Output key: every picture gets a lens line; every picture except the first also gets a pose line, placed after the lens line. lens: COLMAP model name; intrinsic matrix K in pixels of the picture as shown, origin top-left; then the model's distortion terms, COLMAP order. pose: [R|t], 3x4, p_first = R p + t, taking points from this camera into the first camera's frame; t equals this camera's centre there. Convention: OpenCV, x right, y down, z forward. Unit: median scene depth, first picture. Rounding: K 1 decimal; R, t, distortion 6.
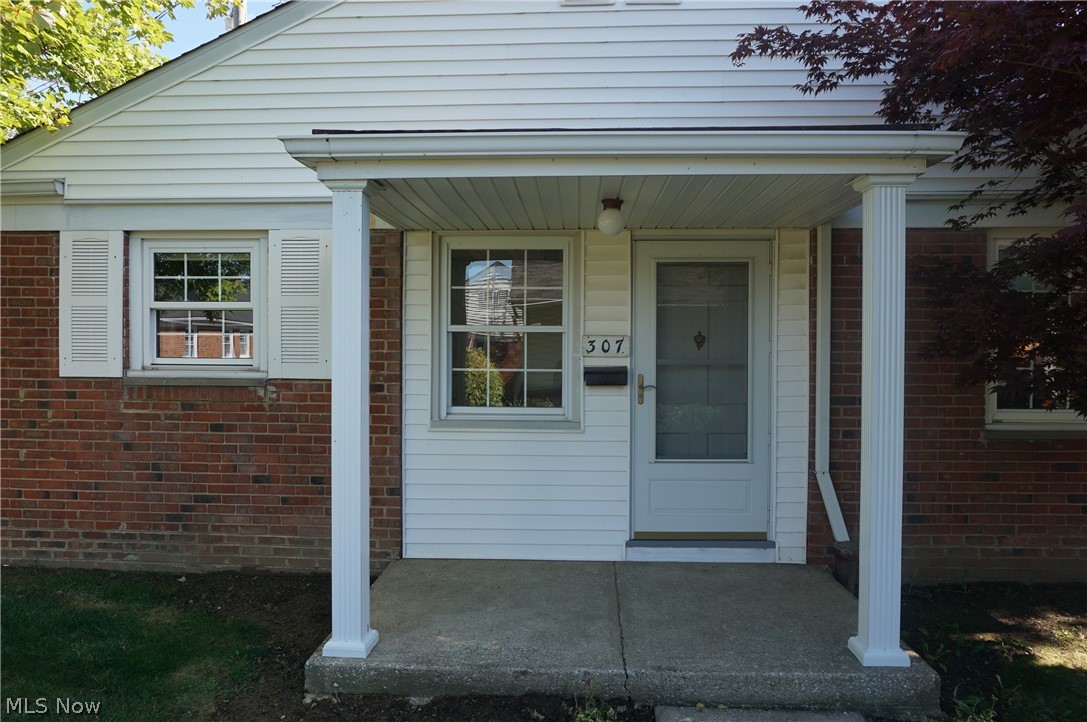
lens RADIAL K [[733.4, 0, 545.9], [0, 733.4, 355.7], [0, 0, 1]] dist [-0.032015, 0.005593]
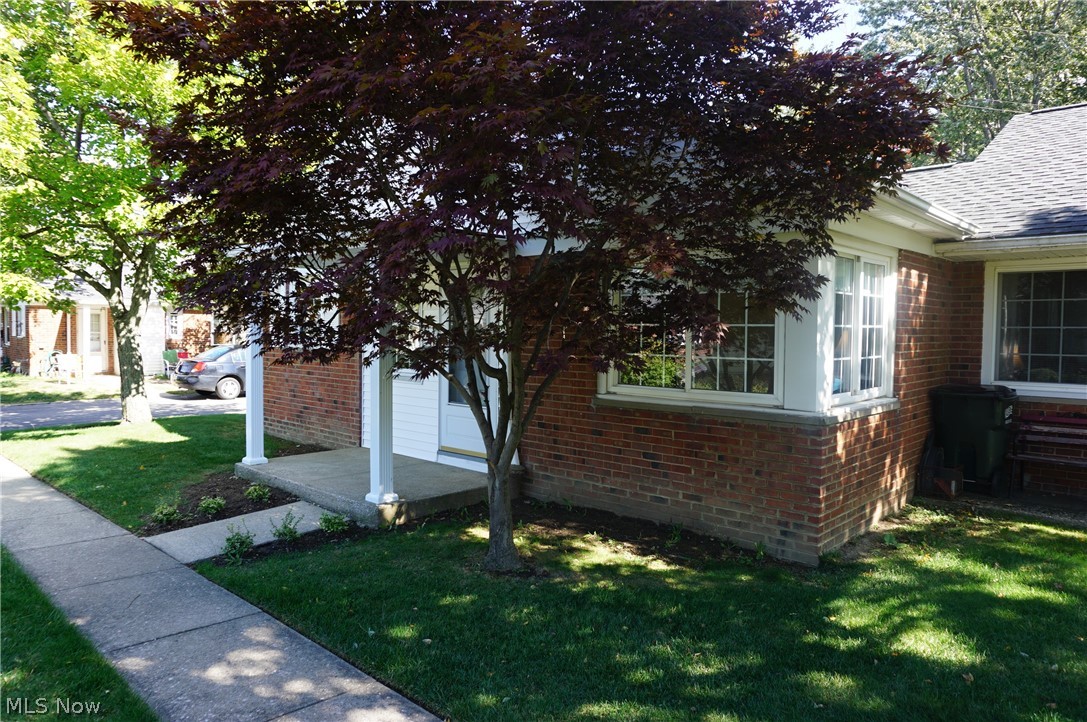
lens RADIAL K [[733.4, 0, 545.9], [0, 733.4, 355.7], [0, 0, 1]] dist [-0.032015, 0.005593]
pose [[0.754407, 0.027622, -0.655826, 1.377113], [-0.020107, 0.999618, 0.018973, -0.001797], [0.656099, -0.001127, 0.754674, -0.103480]]
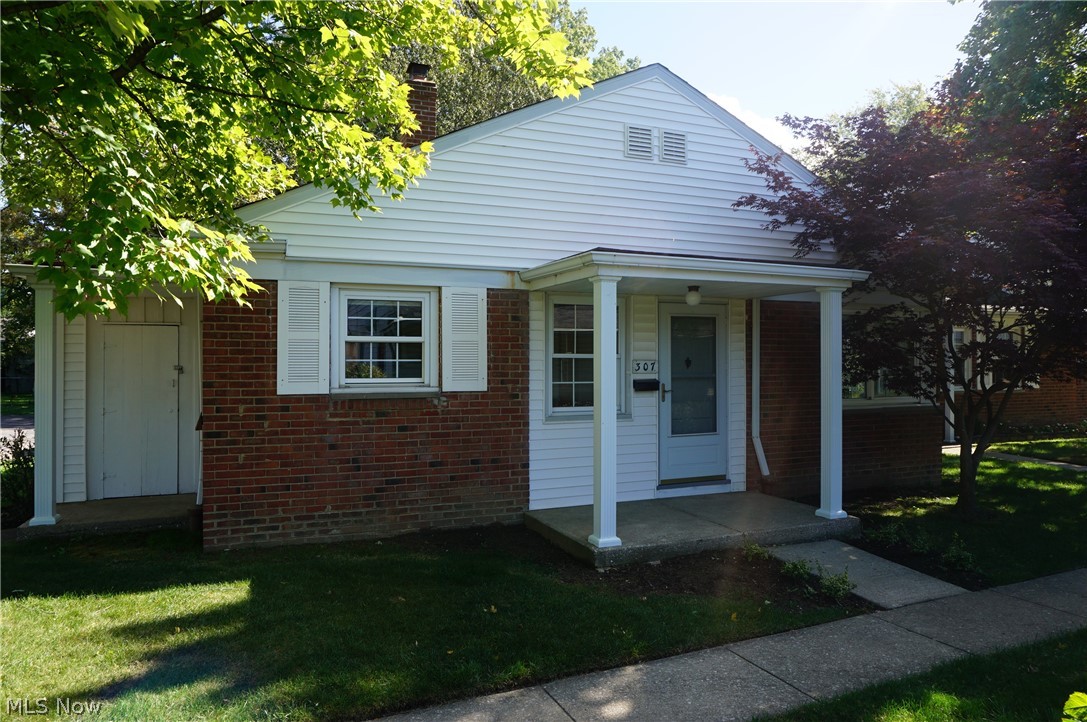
lens RADIAL K [[733.4, 0, 545.9], [0, 733.4, 355.7], [0, 0, 1]] dist [-0.032015, 0.005593]
pose [[0.900942, -0.002444, 0.433932, -0.805294], [0.013097, 0.999682, -0.021562, -0.005390], [-0.433741, 0.025109, 0.900688, -0.360977]]
